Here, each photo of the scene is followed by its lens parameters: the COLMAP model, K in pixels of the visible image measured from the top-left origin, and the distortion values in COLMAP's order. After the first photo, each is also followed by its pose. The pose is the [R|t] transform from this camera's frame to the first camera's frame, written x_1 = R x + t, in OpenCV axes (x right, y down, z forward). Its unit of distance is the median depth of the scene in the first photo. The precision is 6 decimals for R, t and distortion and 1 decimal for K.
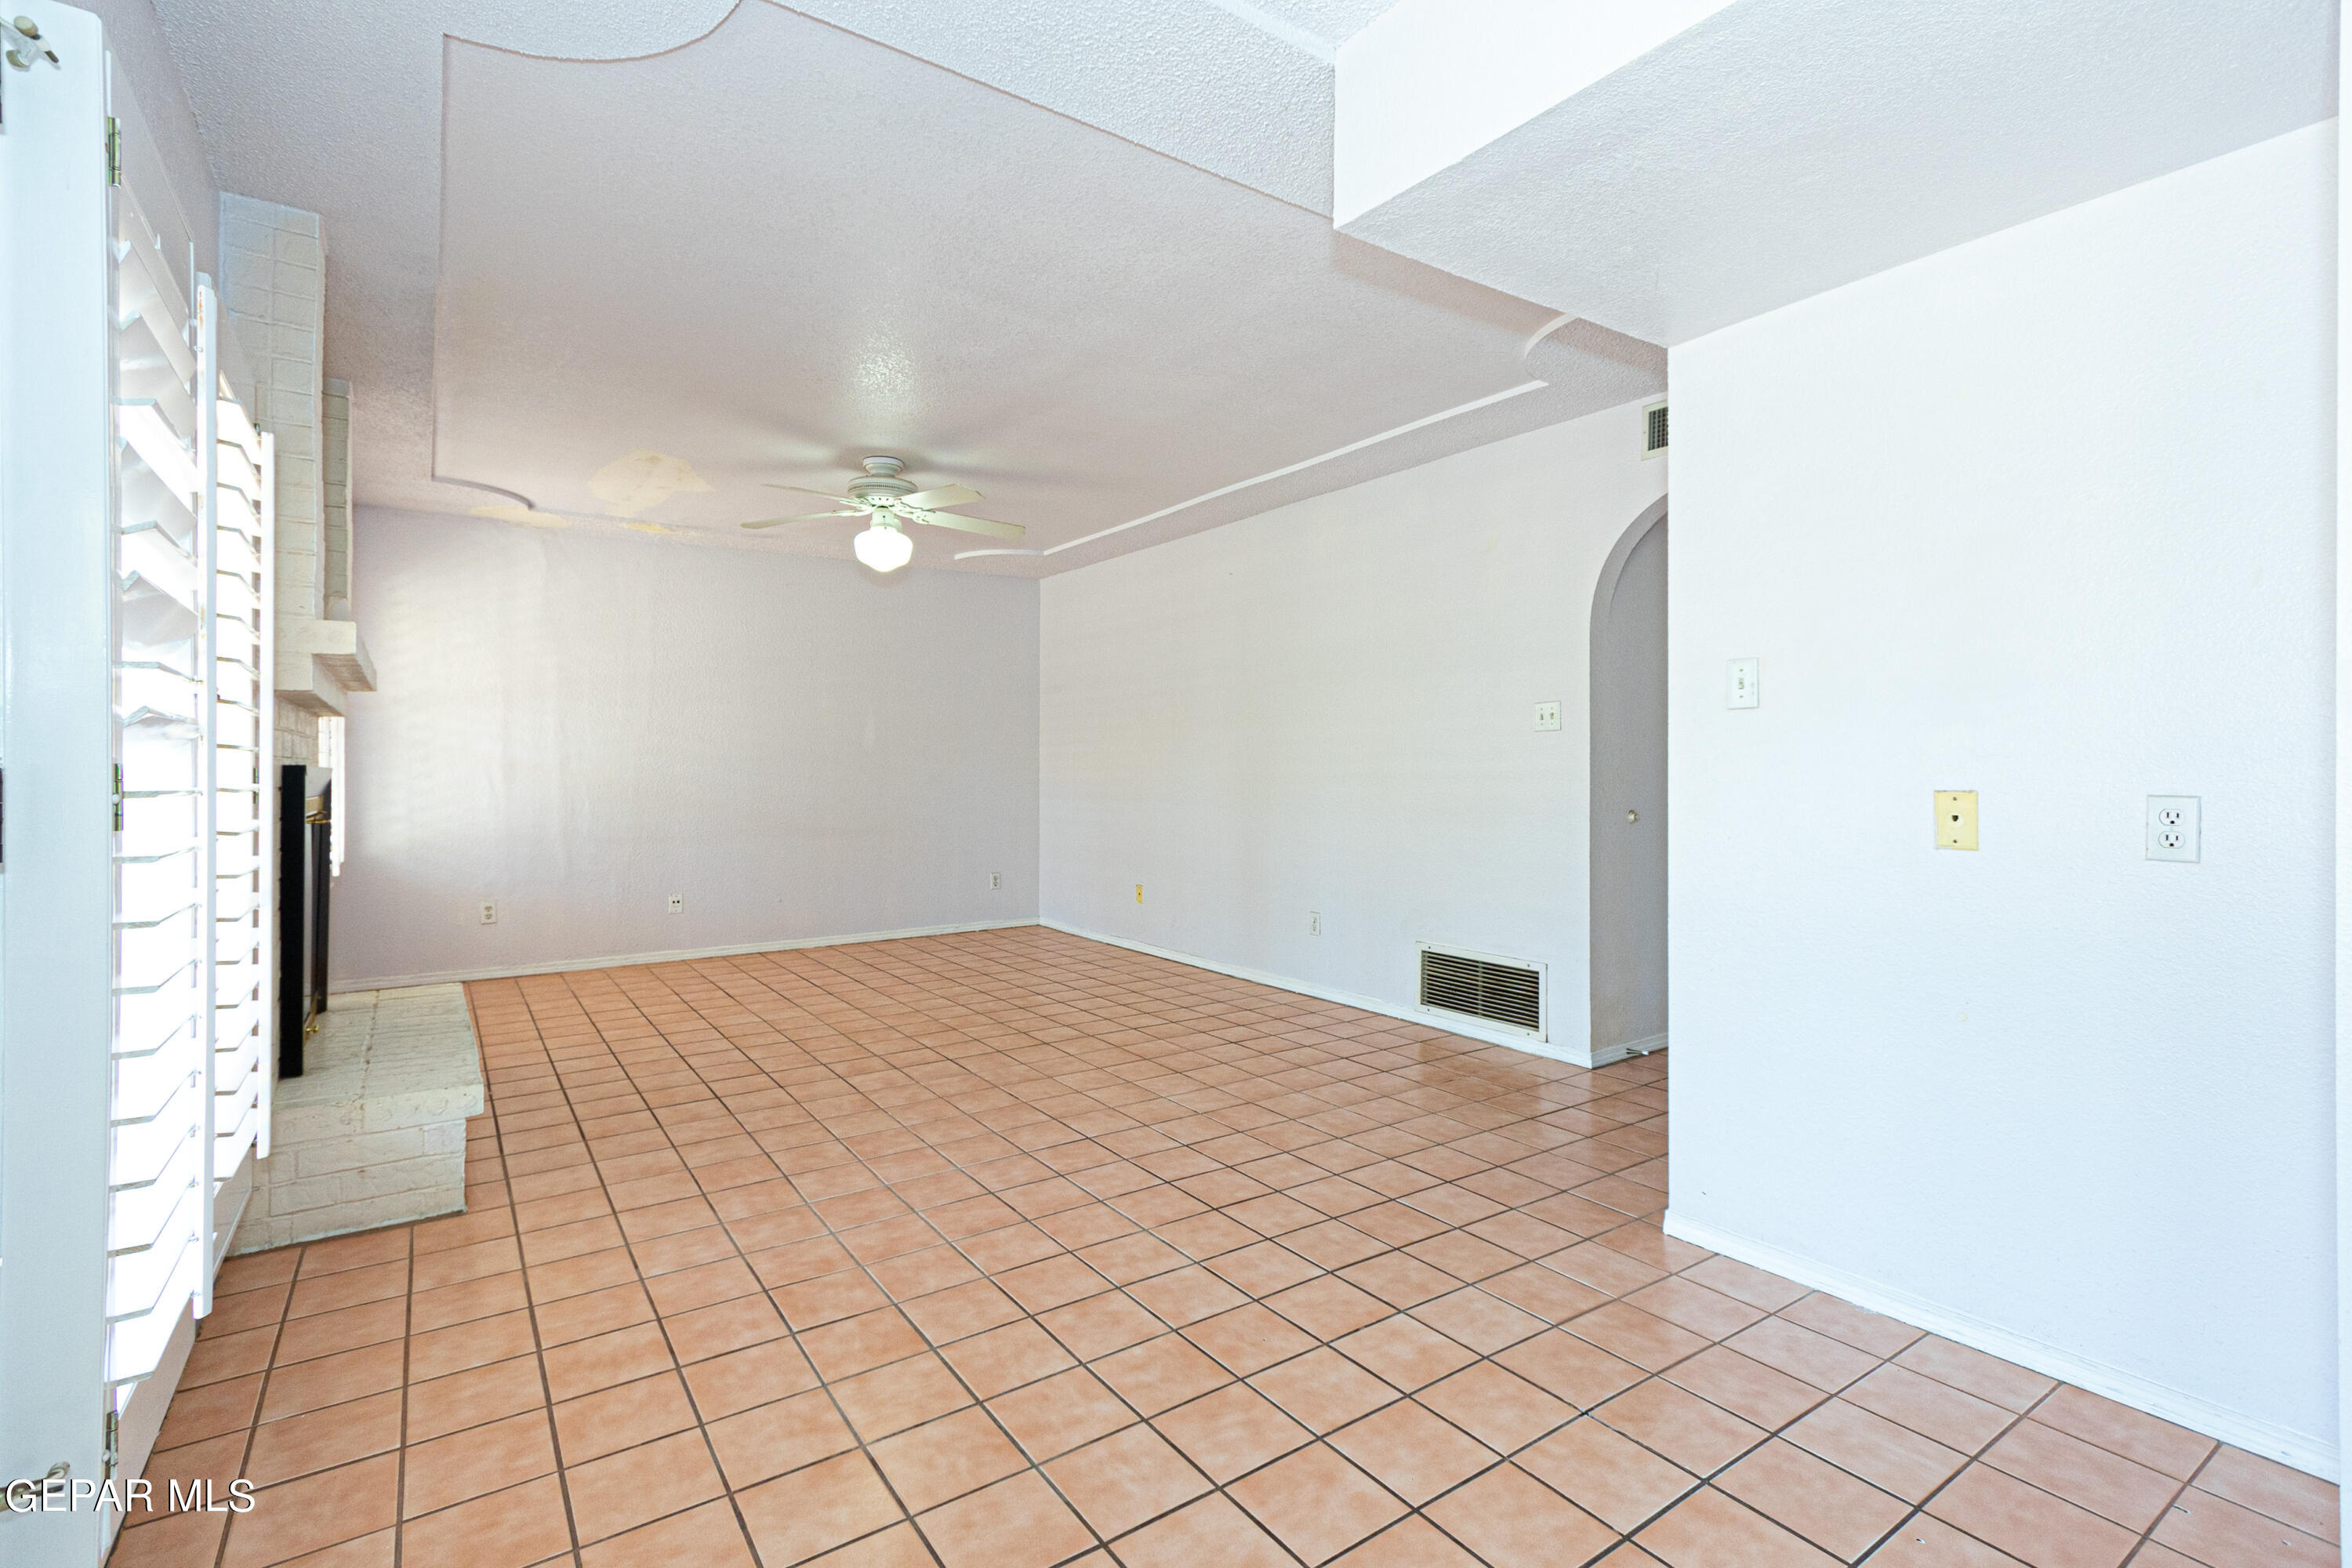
lens RADIAL K [[1075.1, 0, 1175.6], [0, 1075.1, 781.7], [0, 0, 1]] dist [0.008742, -0.001699]
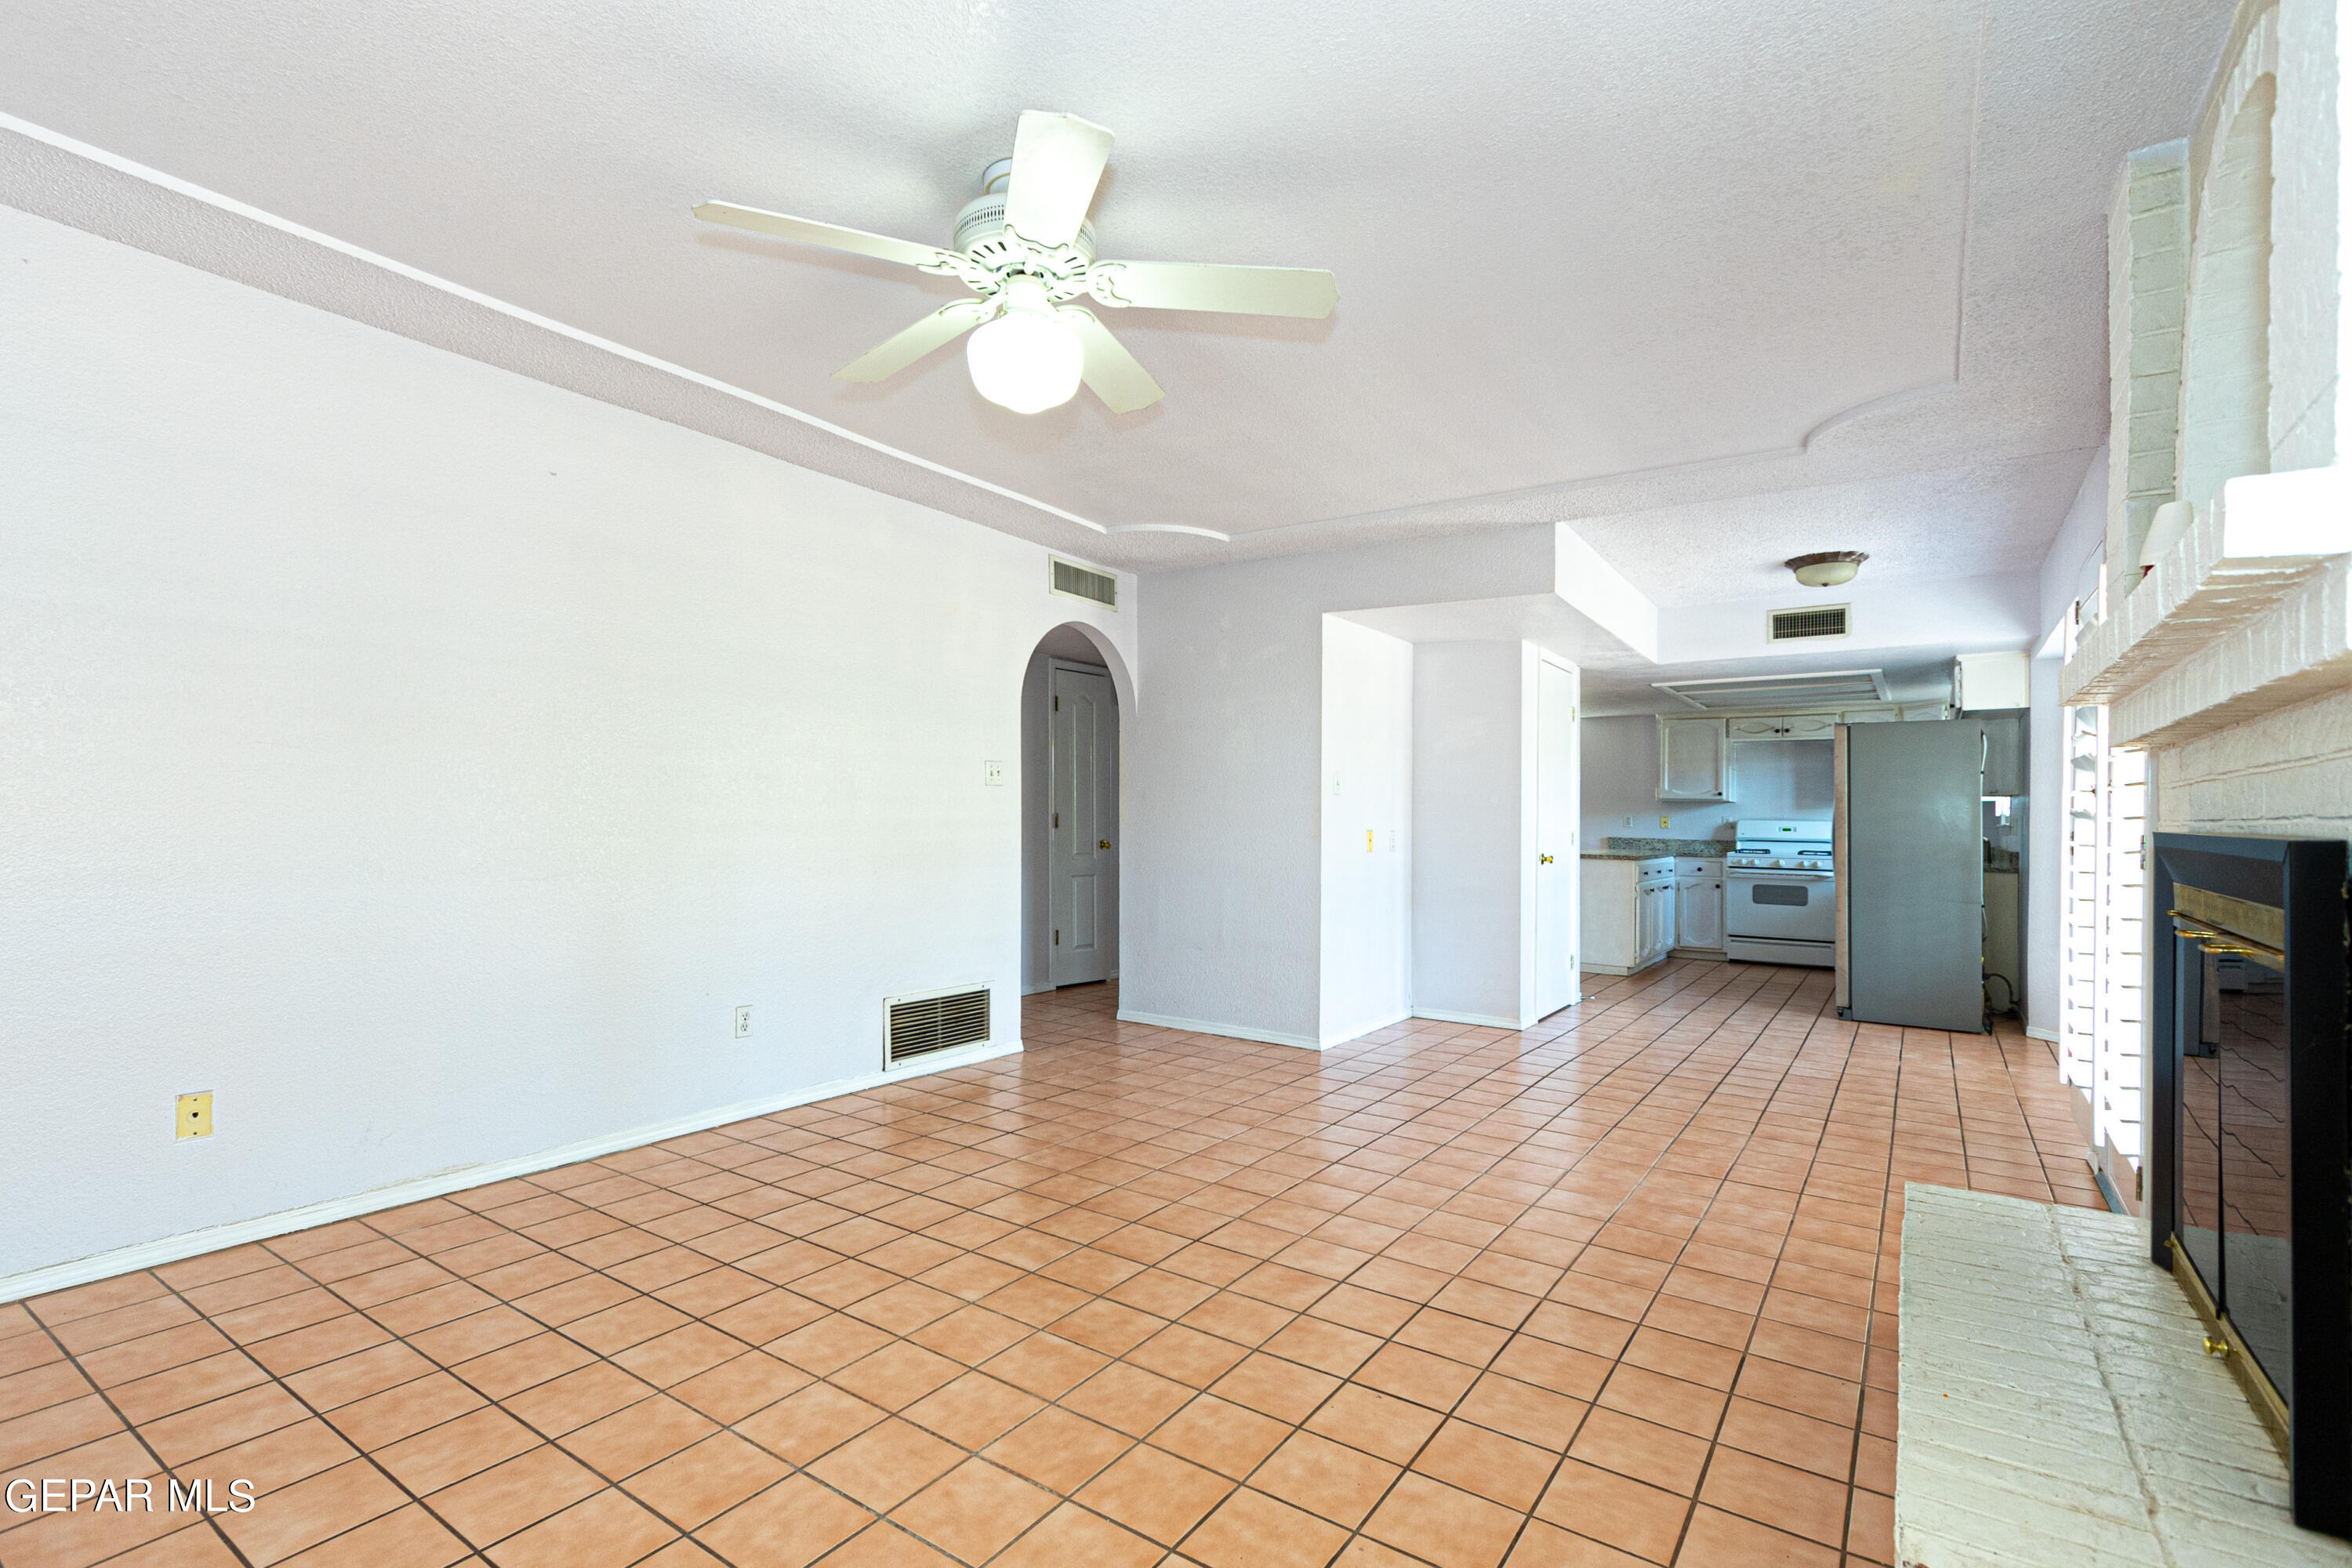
lens RADIAL K [[1075.1, 0, 1135.2], [0, 1075.1, 828.4], [0, 0, 1]] dist [0.008742, -0.001699]
pose [[-0.325741, -0.014787, 0.945343, -0.959420], [-0.002459, 0.999888, 0.014793, -0.020593], [-0.945456, 0.002494, -0.325741, 1.425224]]
